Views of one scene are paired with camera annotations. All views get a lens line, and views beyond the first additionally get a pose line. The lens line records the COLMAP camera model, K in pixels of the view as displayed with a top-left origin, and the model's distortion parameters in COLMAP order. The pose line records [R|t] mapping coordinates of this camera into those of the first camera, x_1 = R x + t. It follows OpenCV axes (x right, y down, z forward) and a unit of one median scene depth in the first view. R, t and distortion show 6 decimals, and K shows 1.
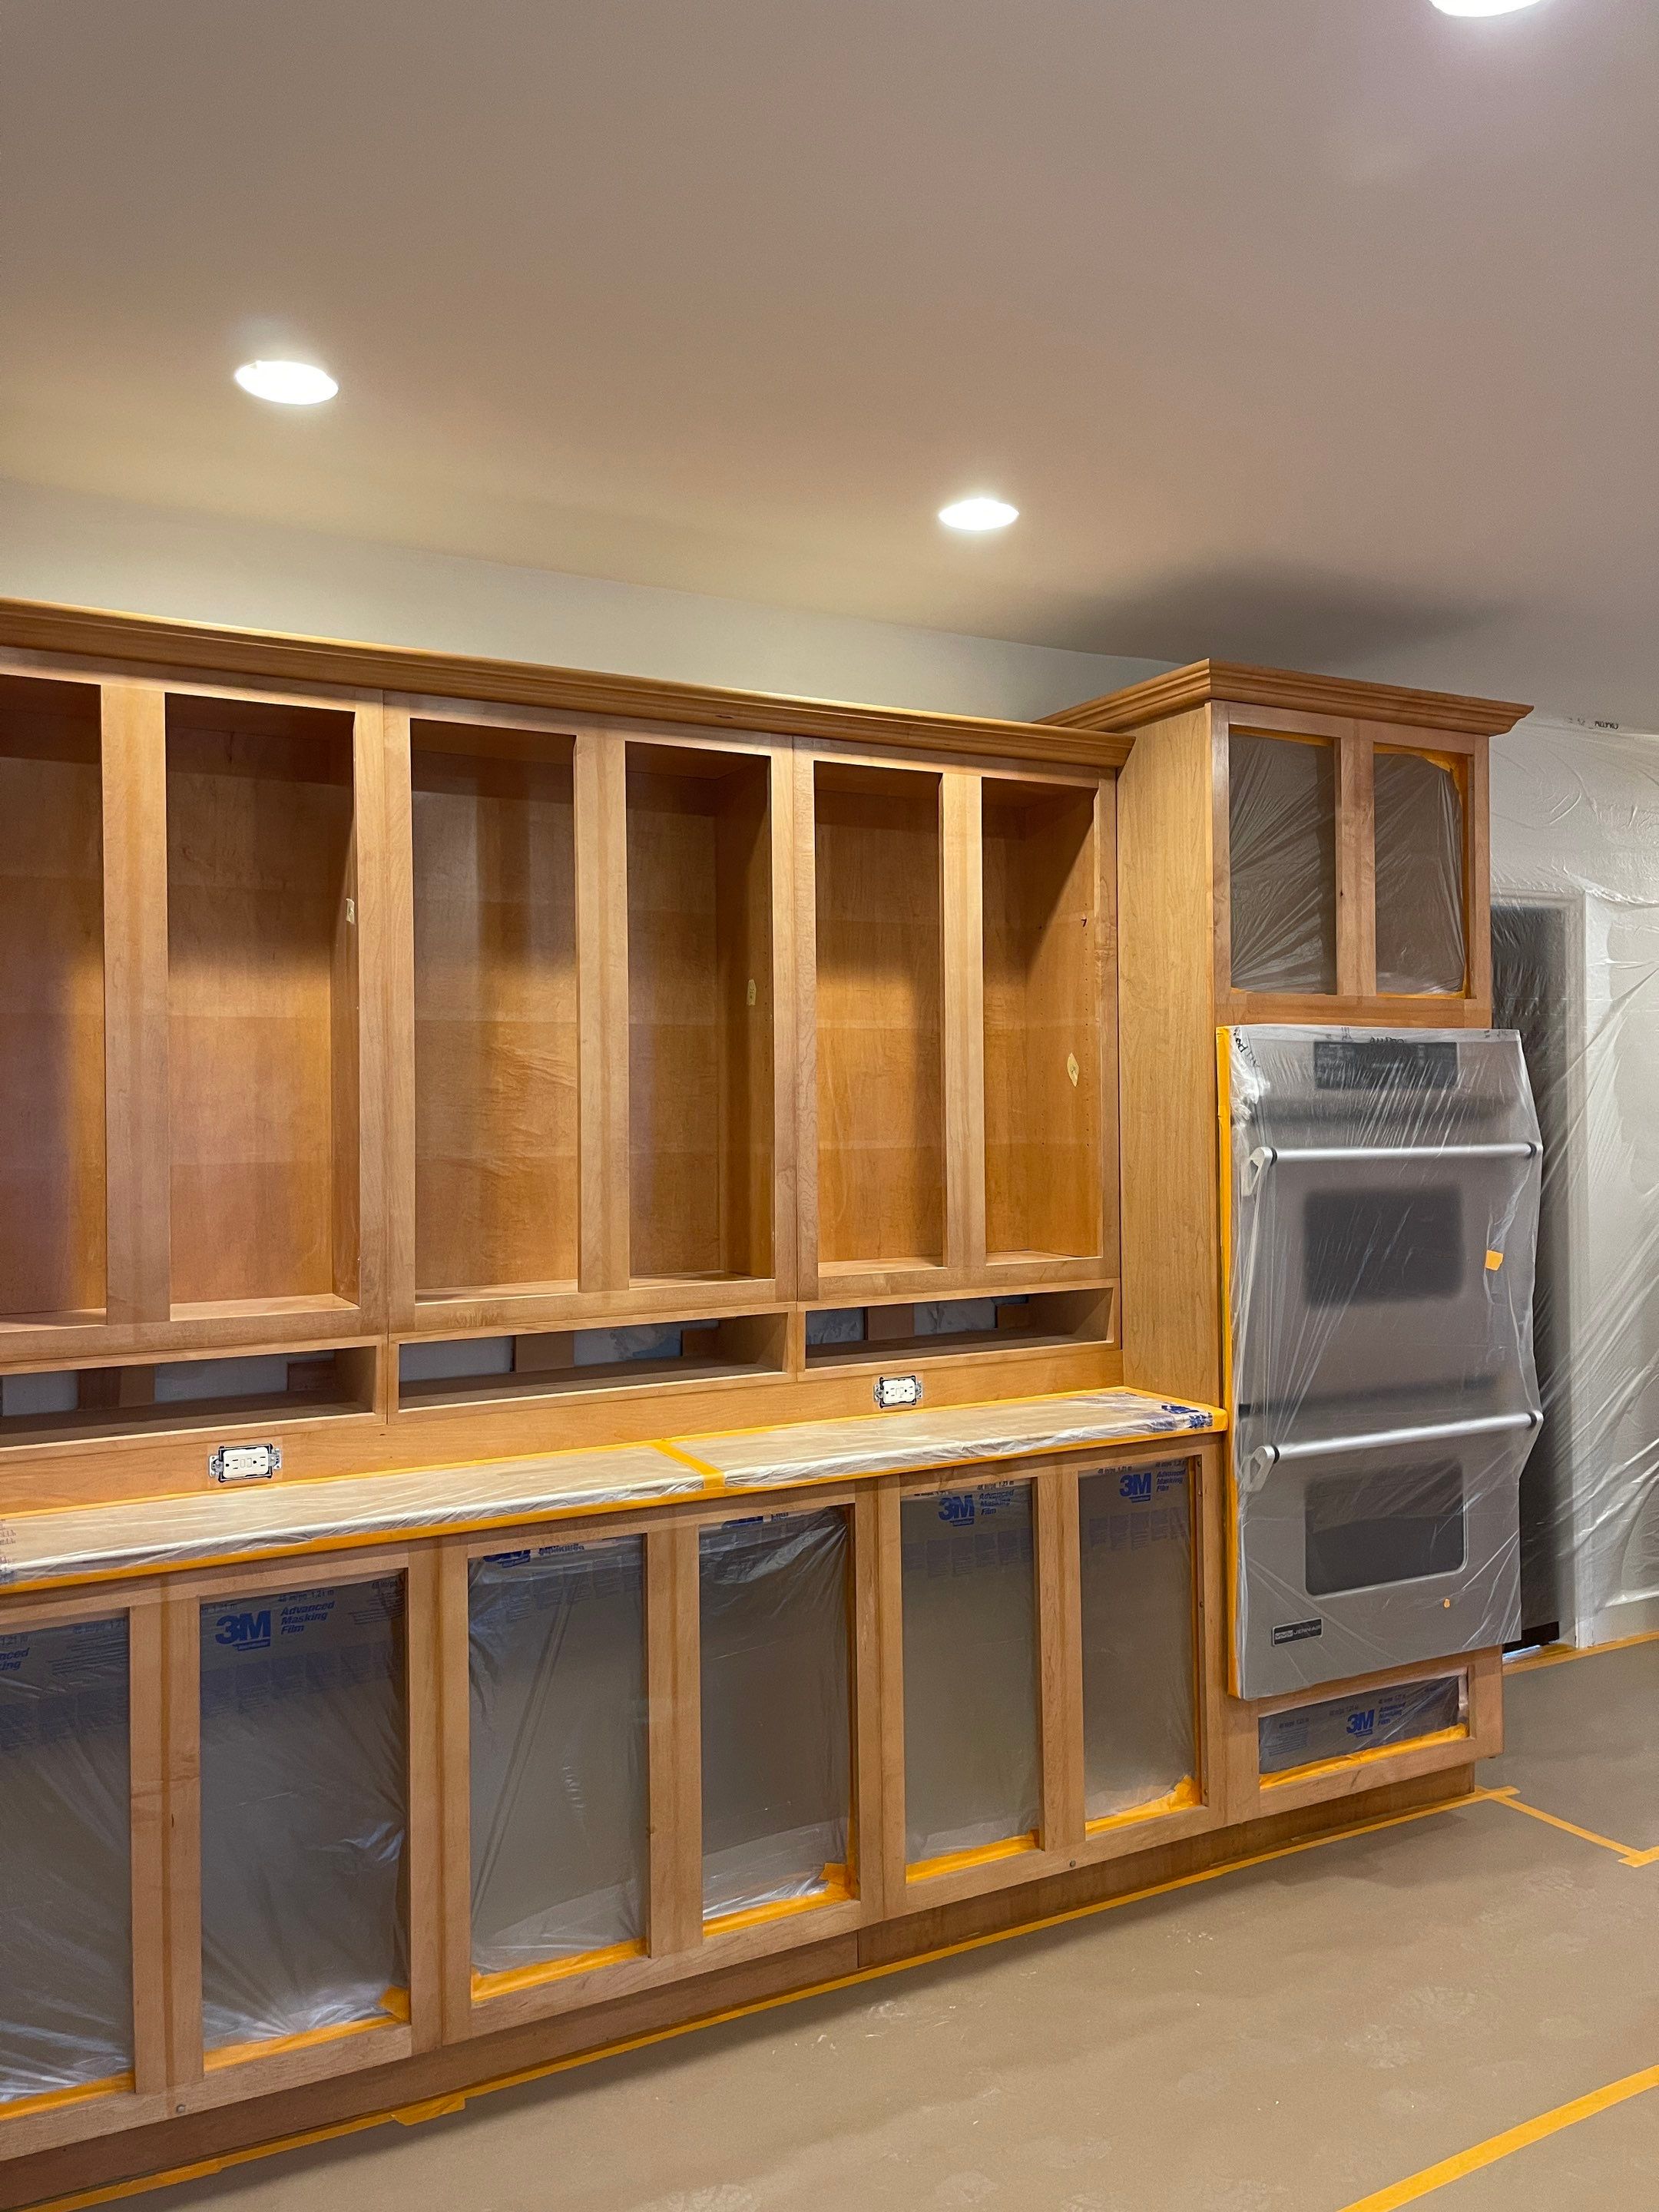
lens RADIAL K [[1671.4, 0, 828.2], [0, 1671.4, 1114.6], [0, 0, 1]] dist [0.096044, 0.005048]
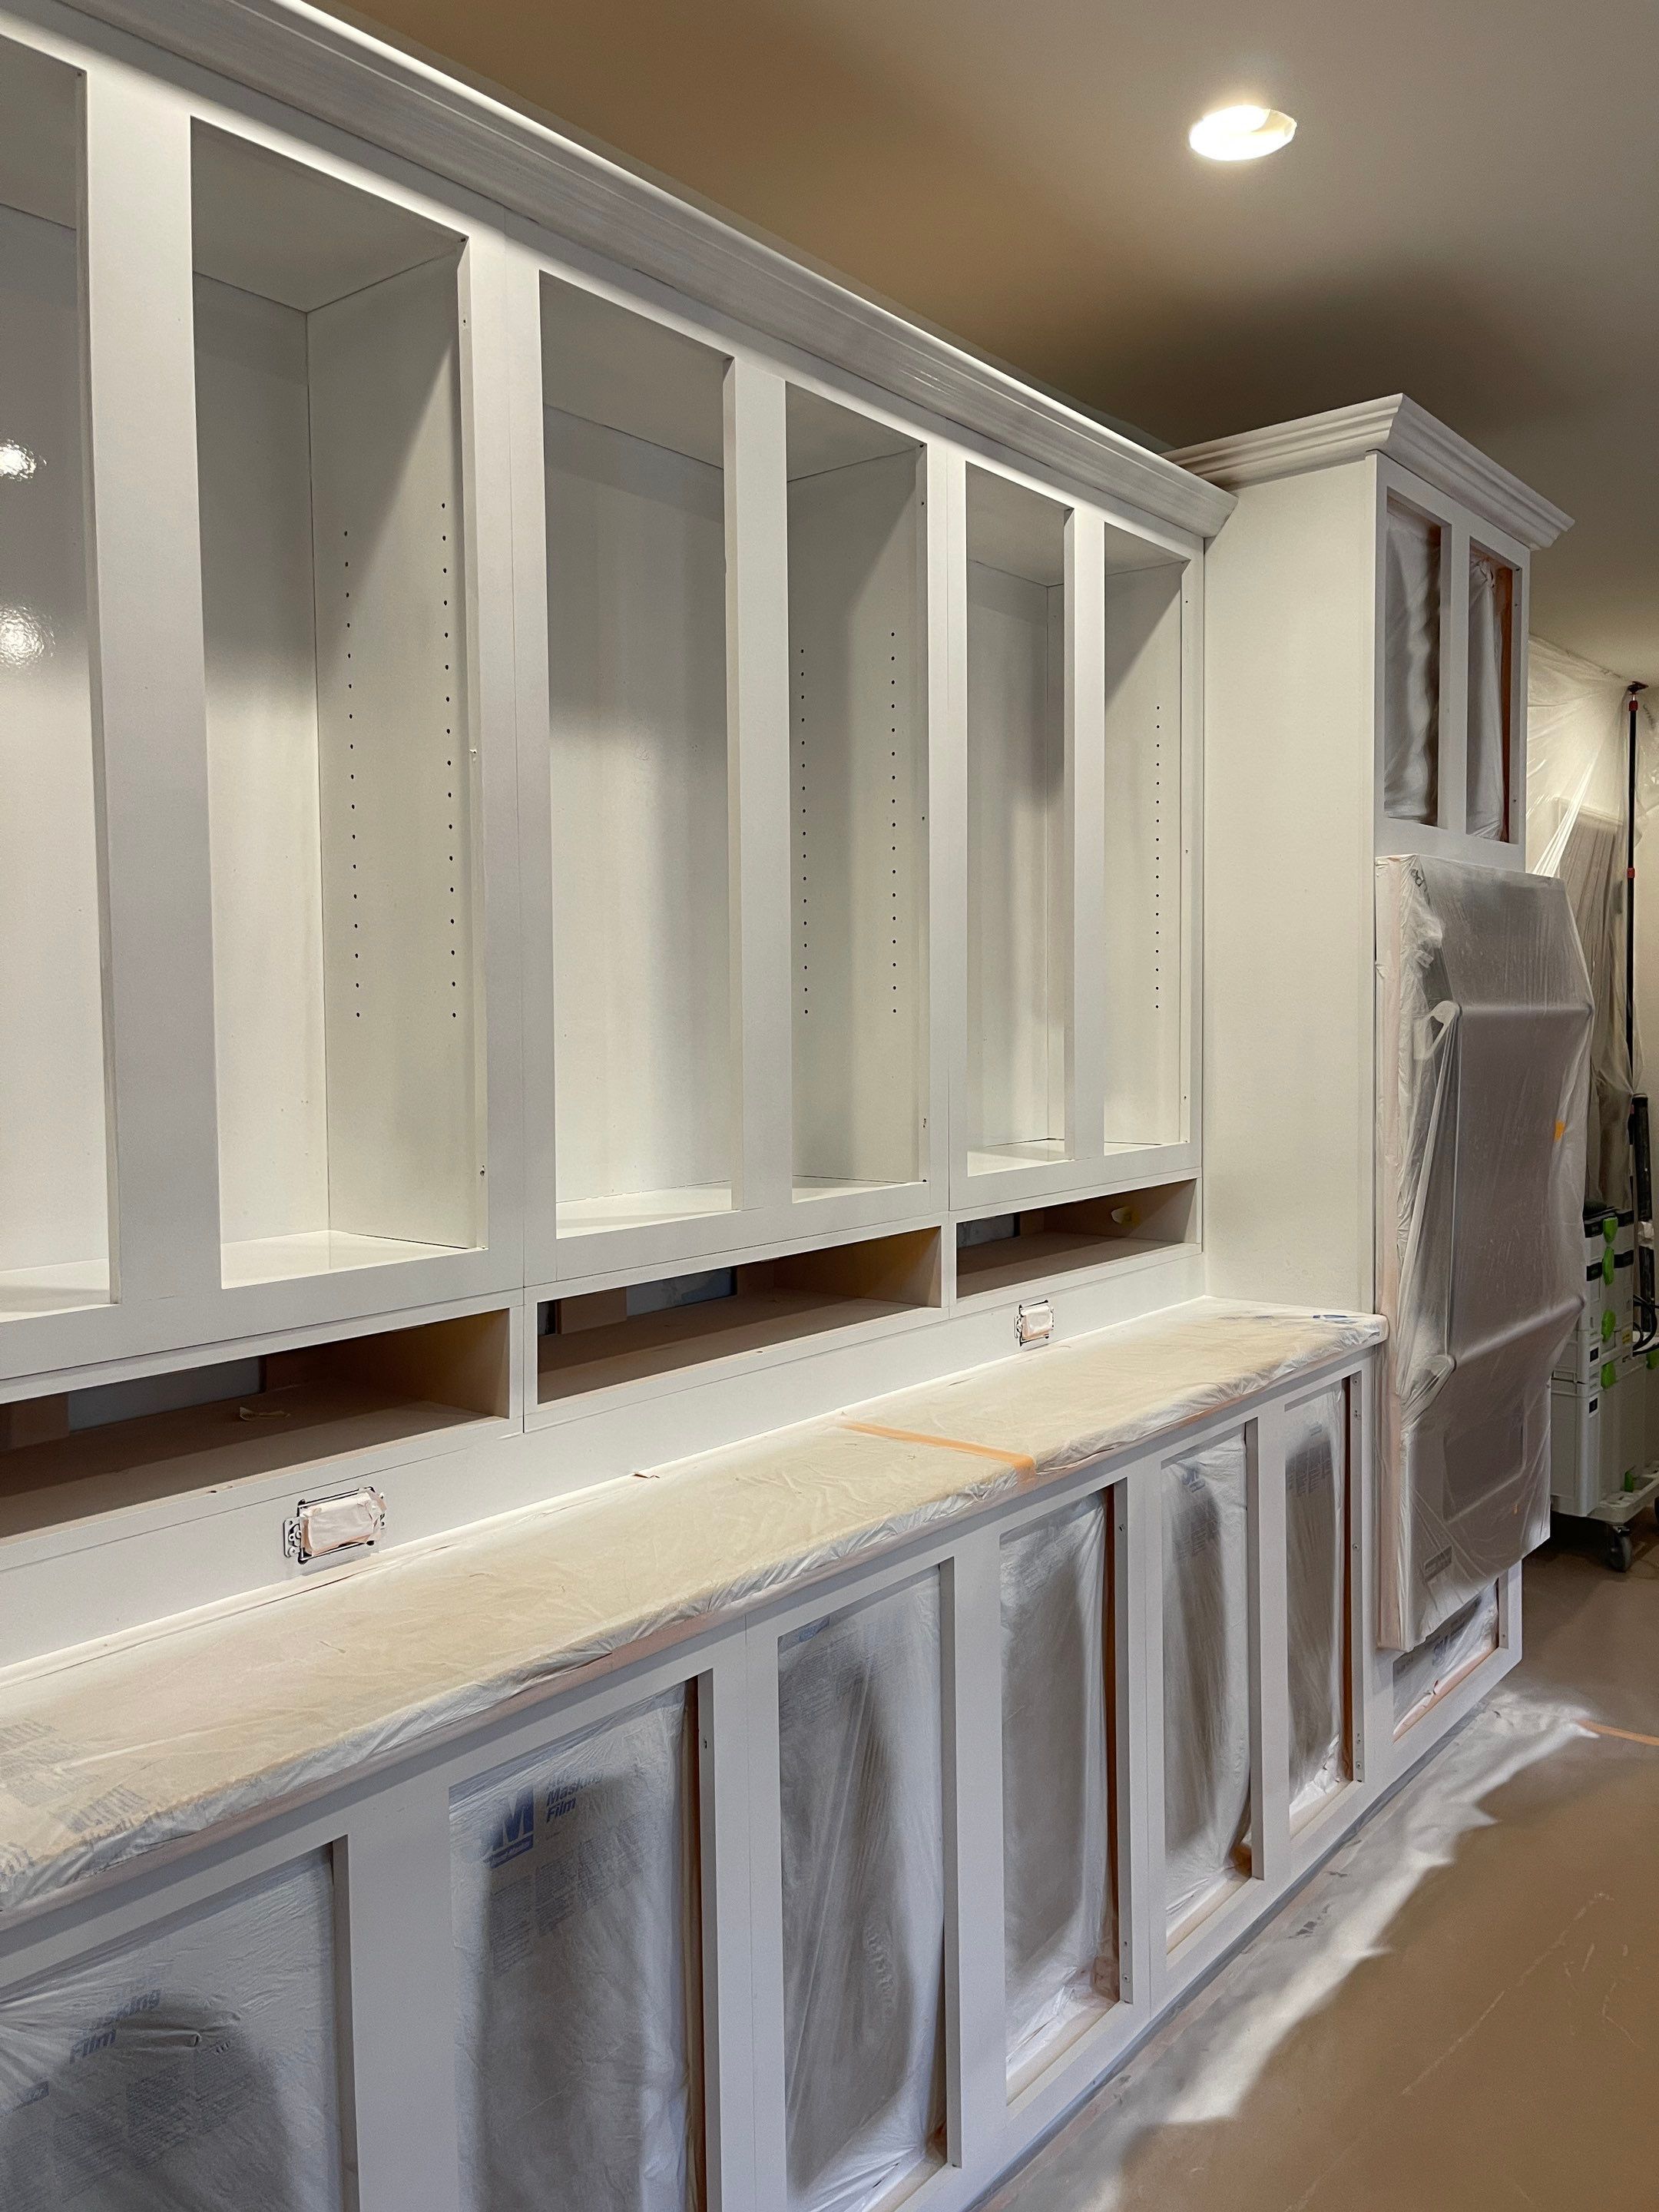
lens RADIAL K [[1671.4, 0, 831.7], [0, 1671.4, 1087.4], [0, 0, 1]] dist [0.096044, 0.005048]
pose [[0.919396, -0.016574, 0.392984, -0.346120], [0.000101, 0.999122, 0.041901, 0.026195], [-0.393334, -0.038484, 0.918590, 0.338449]]
